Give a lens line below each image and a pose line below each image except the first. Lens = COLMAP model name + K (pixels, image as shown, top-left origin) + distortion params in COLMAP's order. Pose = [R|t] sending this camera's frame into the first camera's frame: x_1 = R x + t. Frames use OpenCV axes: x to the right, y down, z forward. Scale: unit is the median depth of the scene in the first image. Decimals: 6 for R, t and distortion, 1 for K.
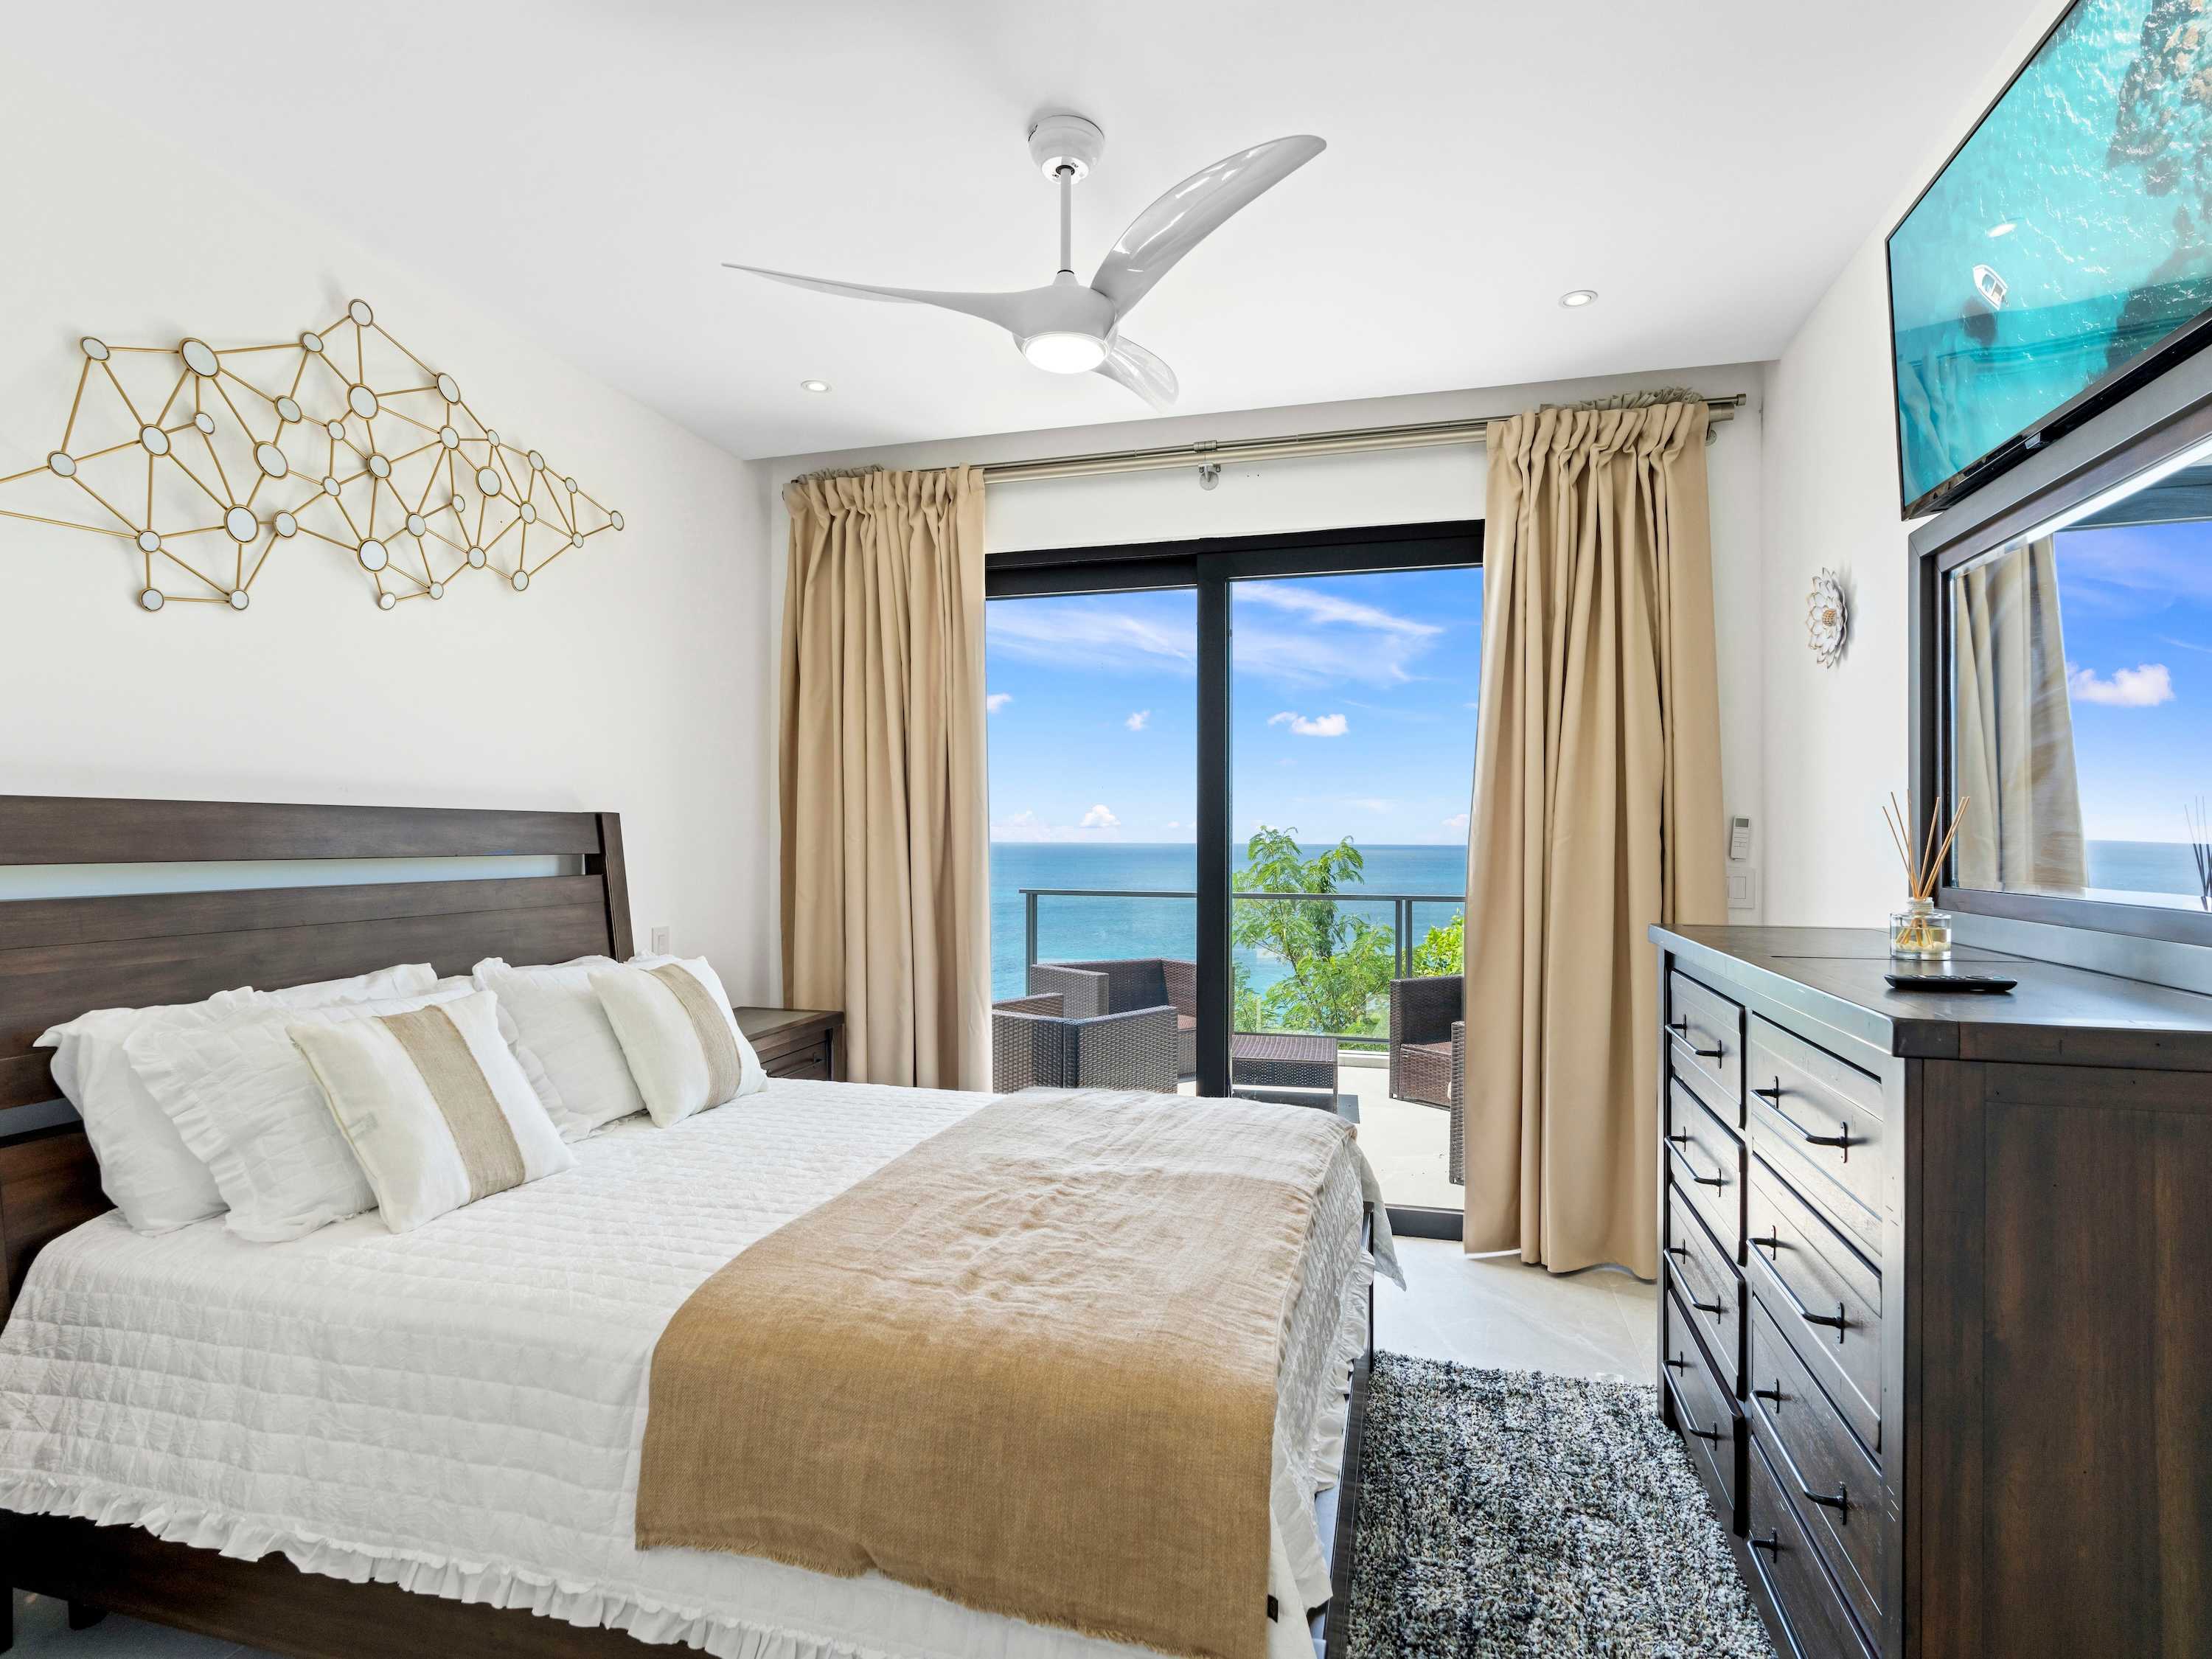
lens RADIAL K [[1145.8, 0, 1085.9], [0, 1145.8, 832.4], [0, 0, 1]] dist [-0.002200, 0.001611]
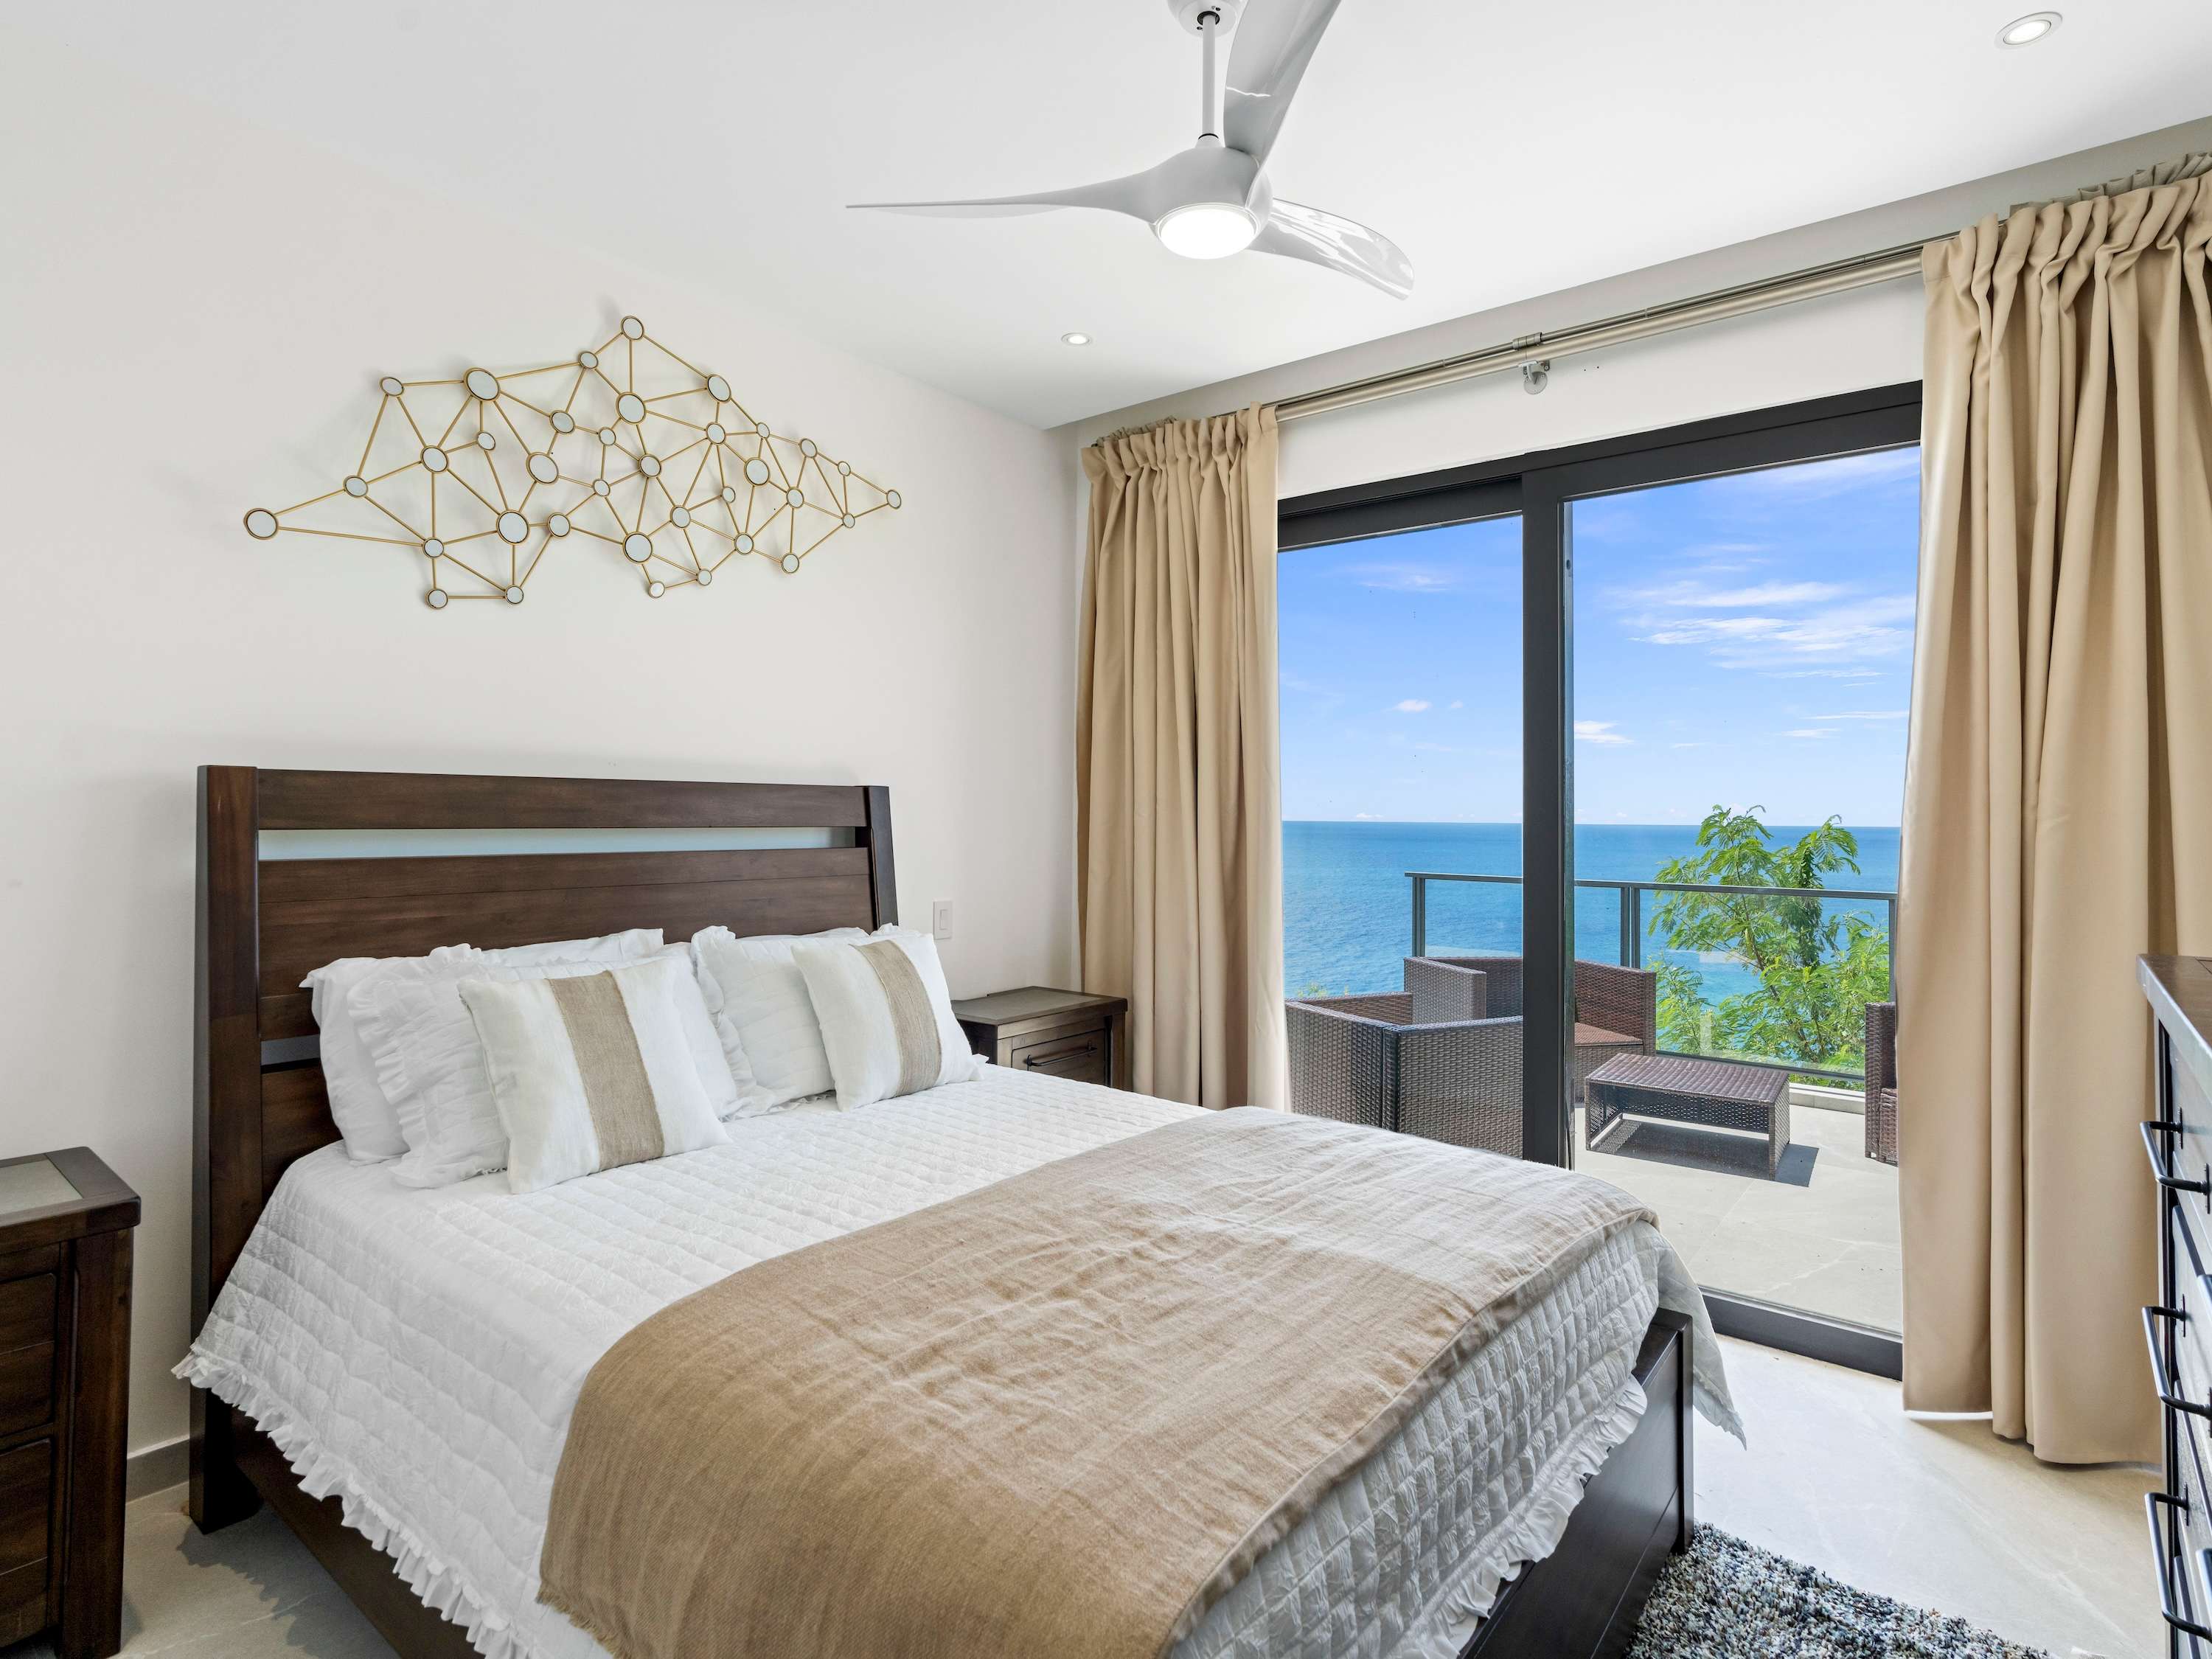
lens RADIAL K [[1145.8, 0, 1105.0], [0, 1145.8, 778.0], [0, 0, 1]] dist [-0.002200, 0.001611]
pose [[0.920063, -0.005584, -0.391731, 0.200946], [-0.005413, 0.999622, -0.026965, 0.002174], [0.391734, 0.026930, 0.919684, 0.178800]]
